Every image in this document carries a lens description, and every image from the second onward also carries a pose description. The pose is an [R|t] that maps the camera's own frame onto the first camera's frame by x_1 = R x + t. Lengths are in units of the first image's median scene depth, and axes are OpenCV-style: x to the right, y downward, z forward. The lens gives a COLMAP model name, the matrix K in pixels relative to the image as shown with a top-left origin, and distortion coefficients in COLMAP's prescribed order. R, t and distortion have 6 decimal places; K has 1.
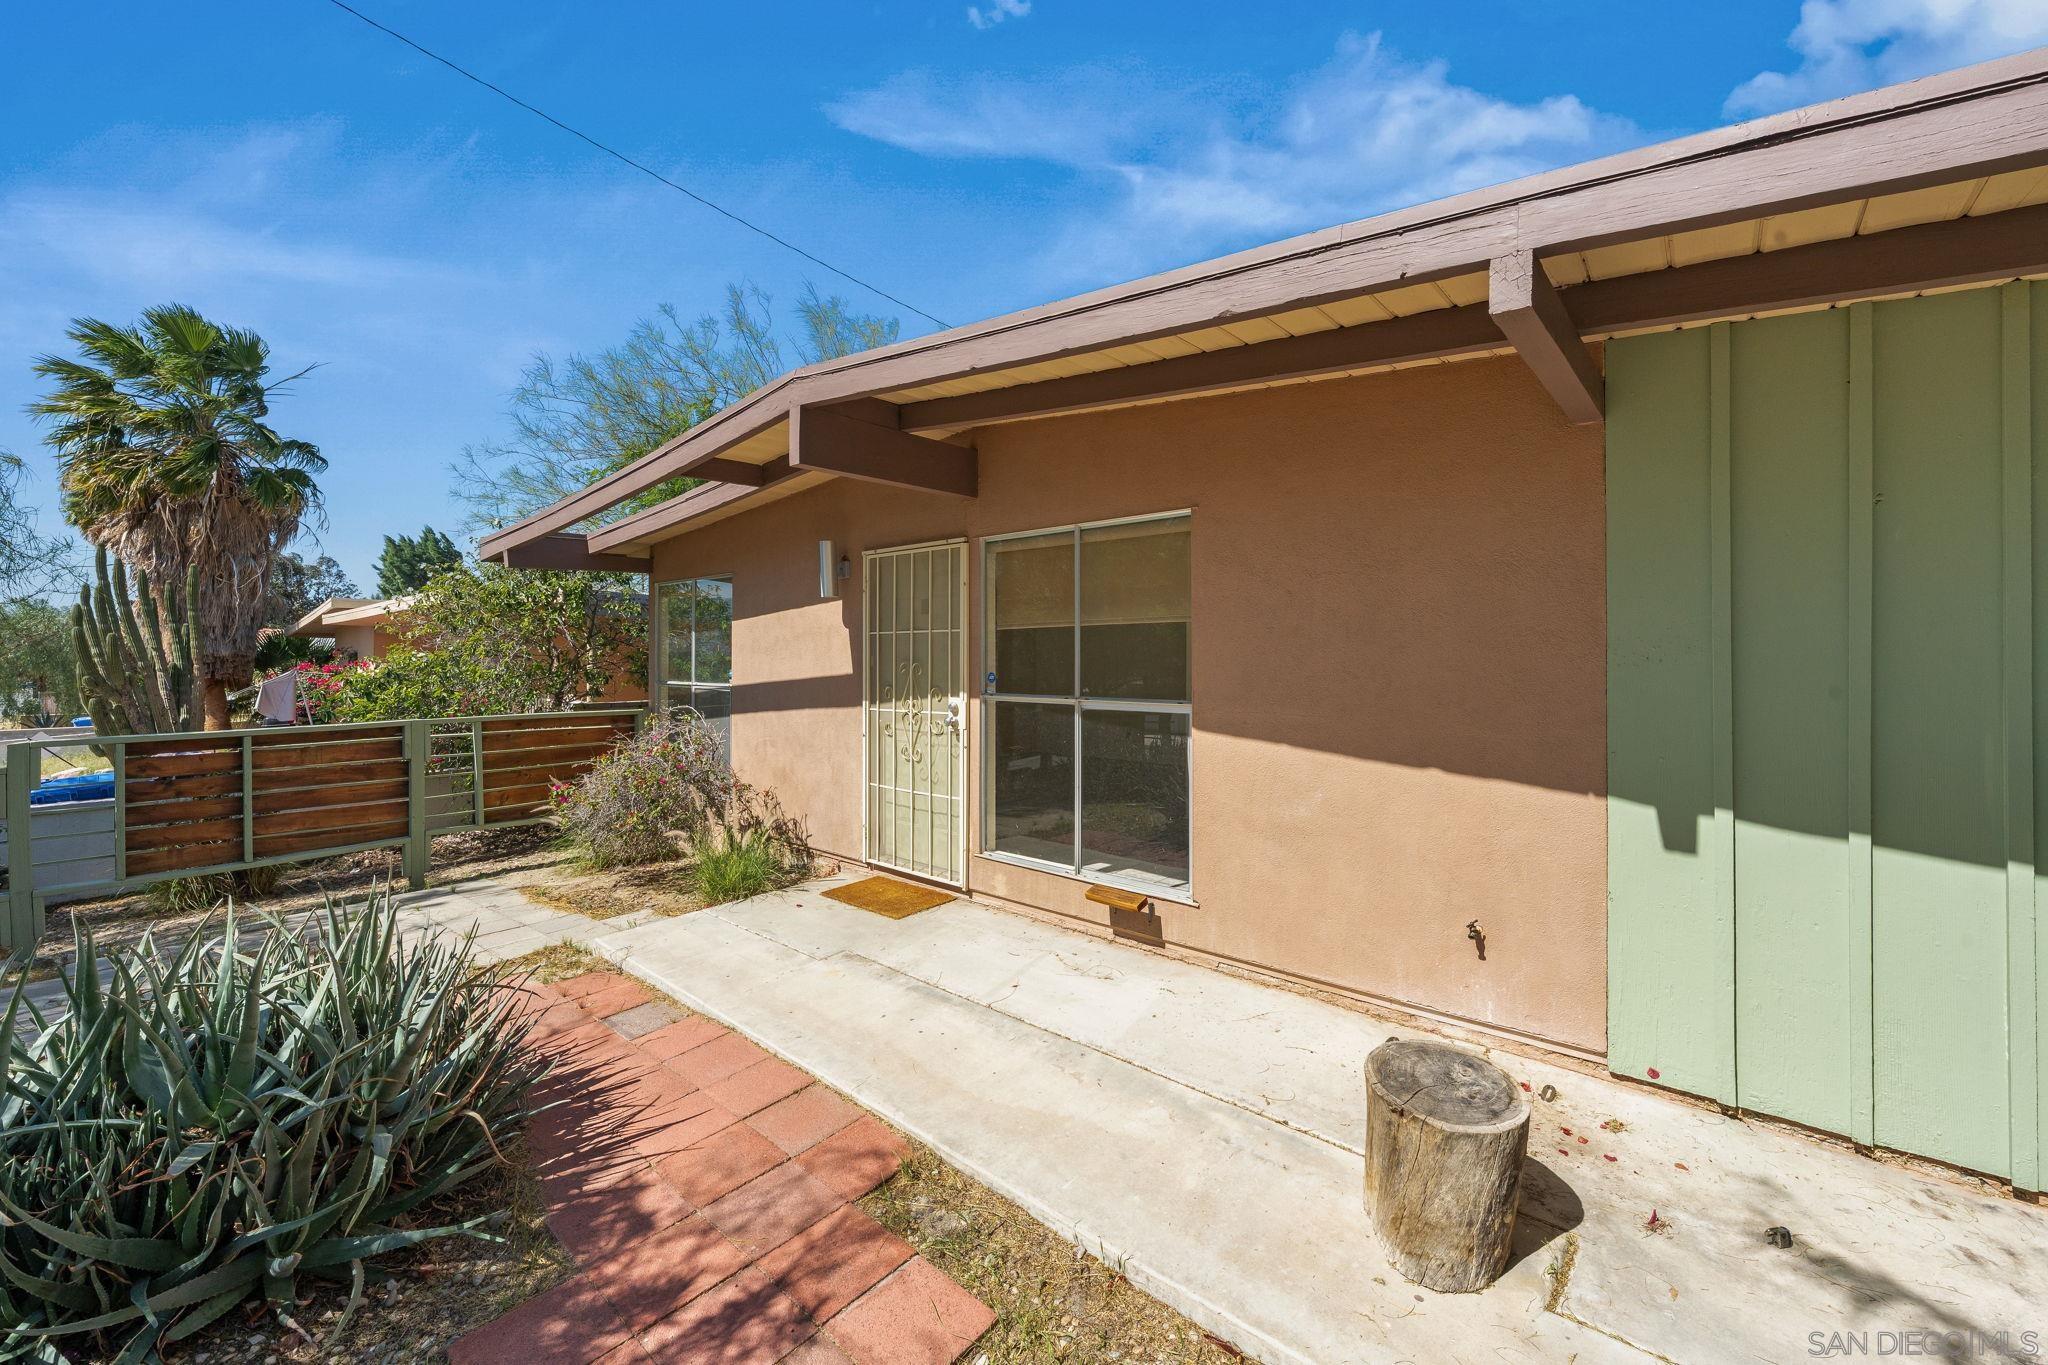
lens RADIAL K [[806.1, 0, 1024.4], [0, 806.1, 660.9], [0, 0, 1]] dist [-0.003050, -0.000125]
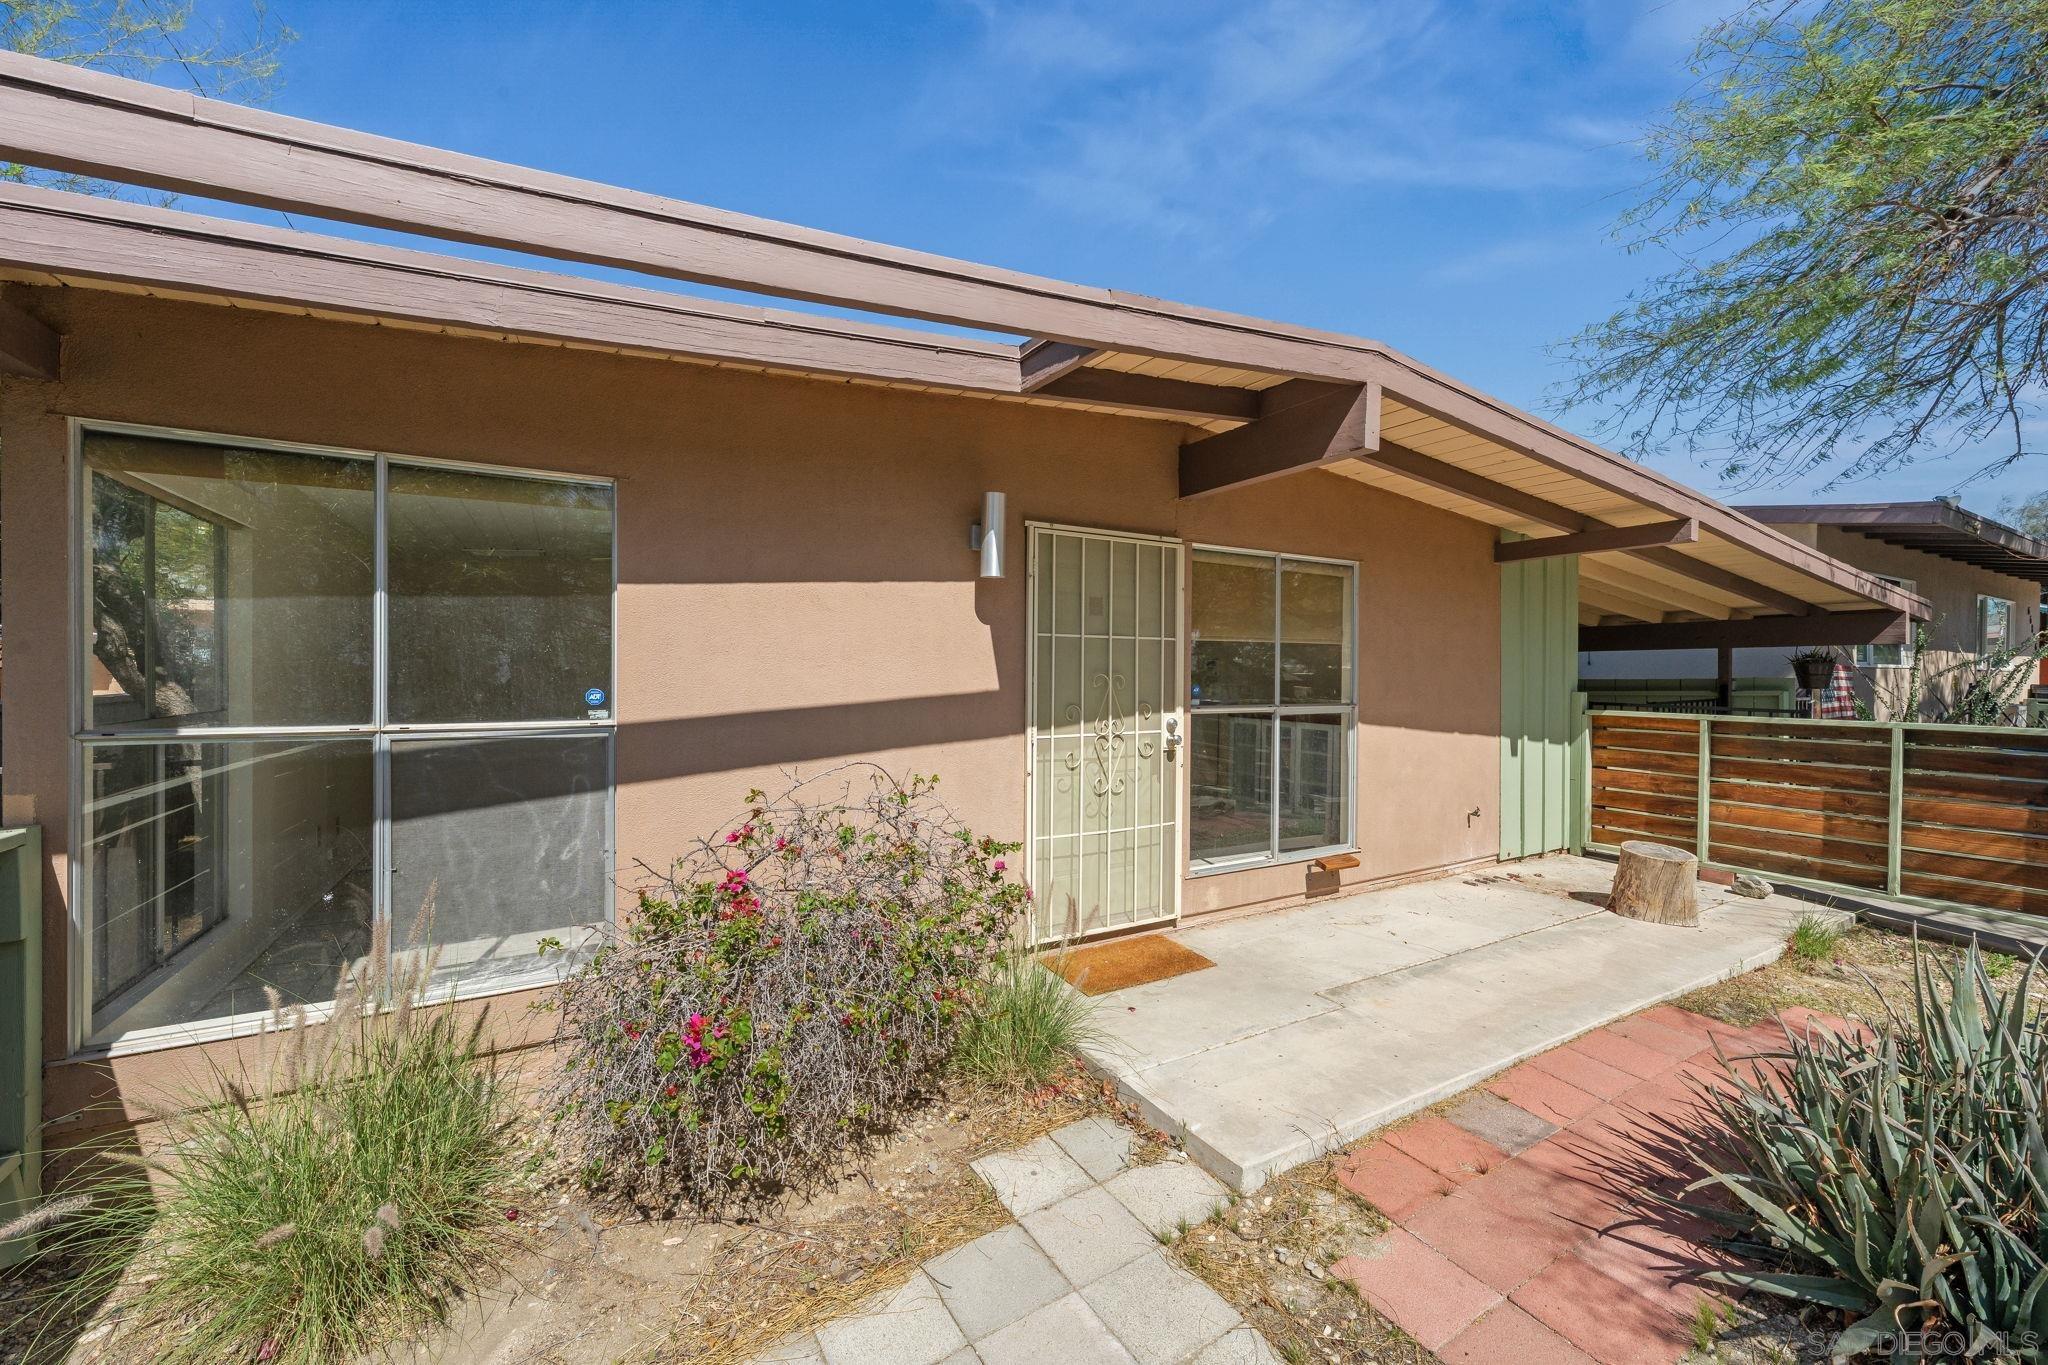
lens RADIAL K [[806.1, 0, 1022.9], [0, 806.1, 686.1], [0, 0, 1]] dist [-0.003050, -0.000125]
pose [[0.317341, -0.018176, 0.948137, -1.038468], [-0.006281, 0.999754, 0.021268, -0.003367], [-0.948291, -0.012704, 0.317148, 0.906593]]
